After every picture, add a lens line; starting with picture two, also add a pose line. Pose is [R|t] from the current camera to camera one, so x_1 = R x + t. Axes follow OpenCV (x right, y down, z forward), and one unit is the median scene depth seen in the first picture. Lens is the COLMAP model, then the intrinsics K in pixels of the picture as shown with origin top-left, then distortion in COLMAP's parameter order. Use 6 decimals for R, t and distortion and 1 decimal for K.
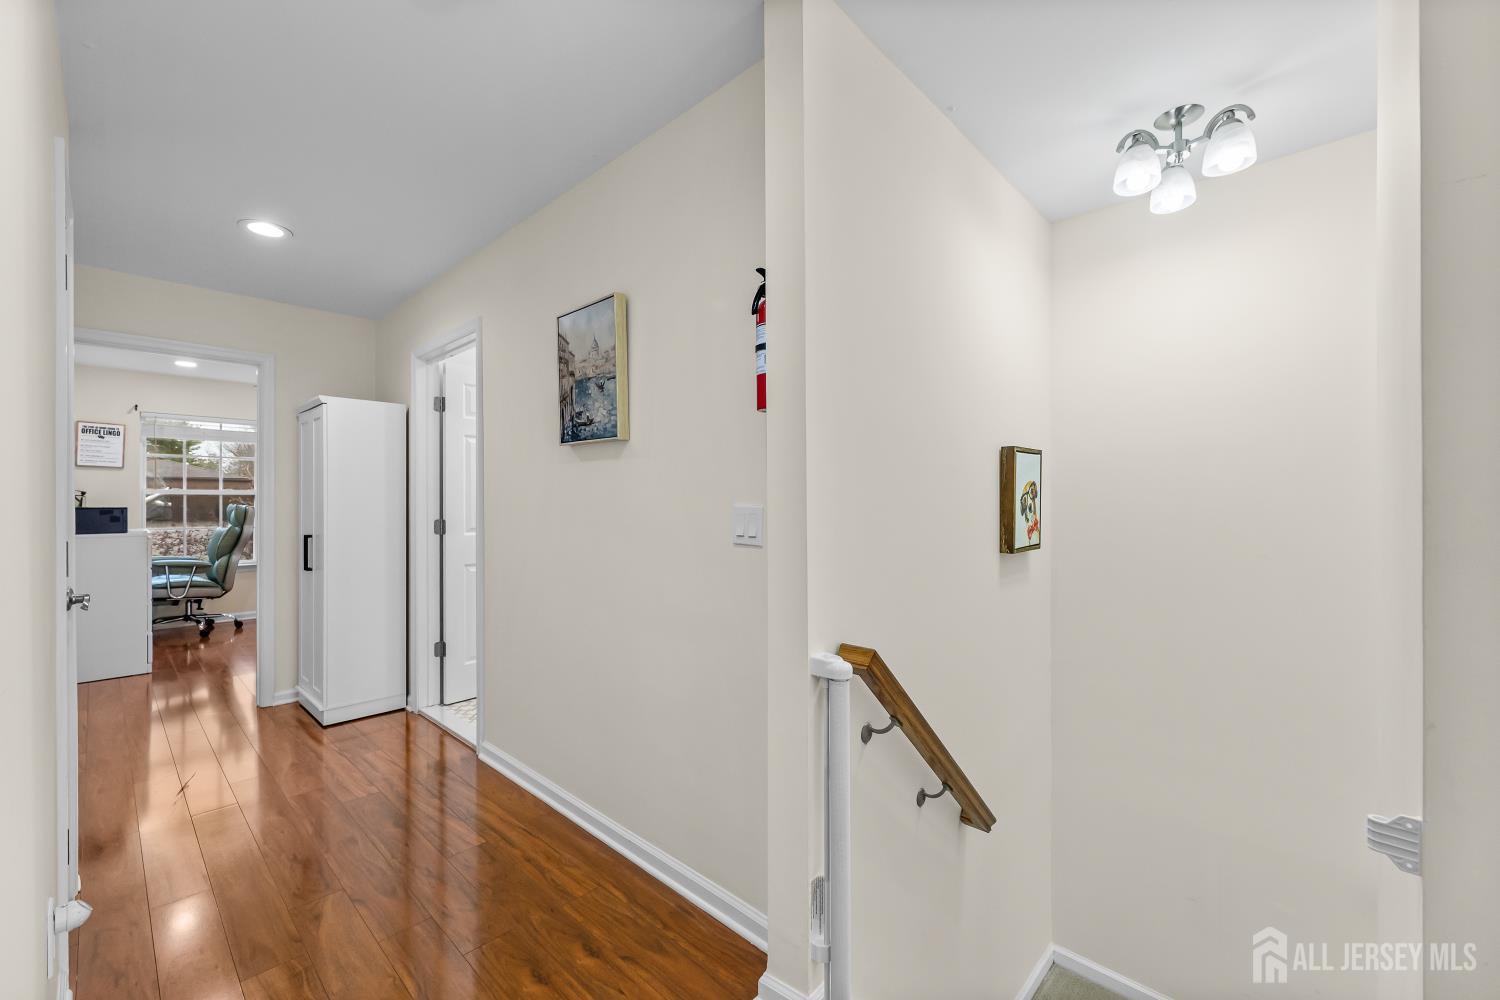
lens RADIAL K [[605.3, 0, 743.8], [0, 605.3, 502.5], [0, 0, 1]] dist [-0.003098, -0.000202]
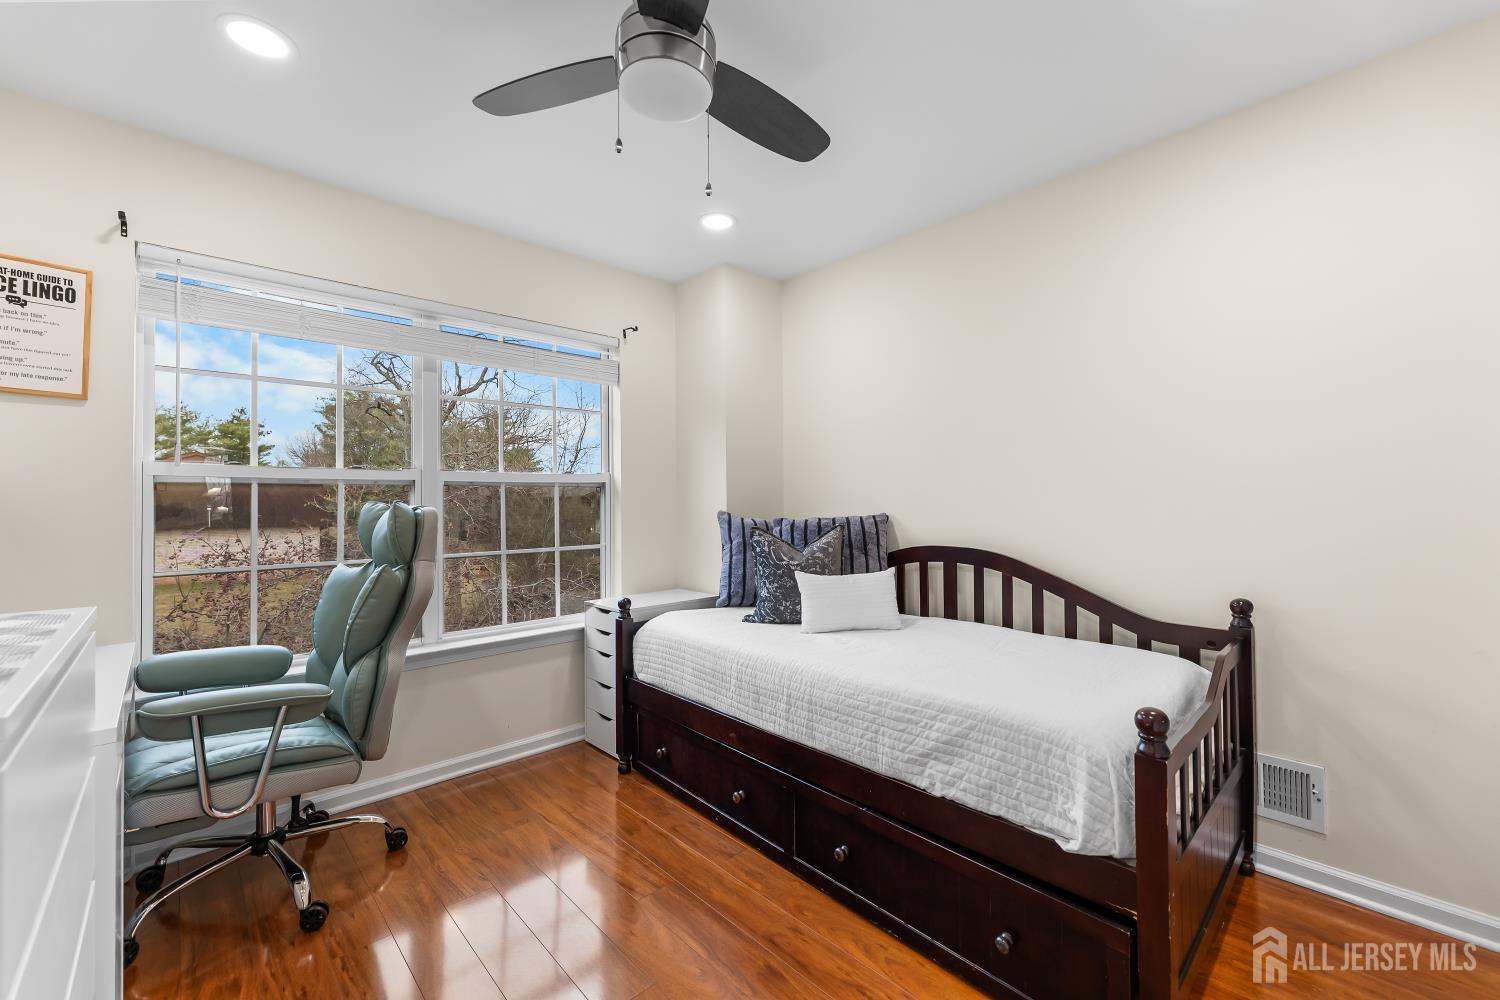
lens RADIAL K [[605.3, 0, 755.8], [0, 605.3, 499.3], [0, 0, 1]] dist [-0.003098, -0.000202]
pose [[0.998592, 0.004543, -0.052845, -0.621271], [-0.004495, 0.999989, 0.001026, -0.001883], [0.052849, -0.000787, 0.998602, 0.668858]]
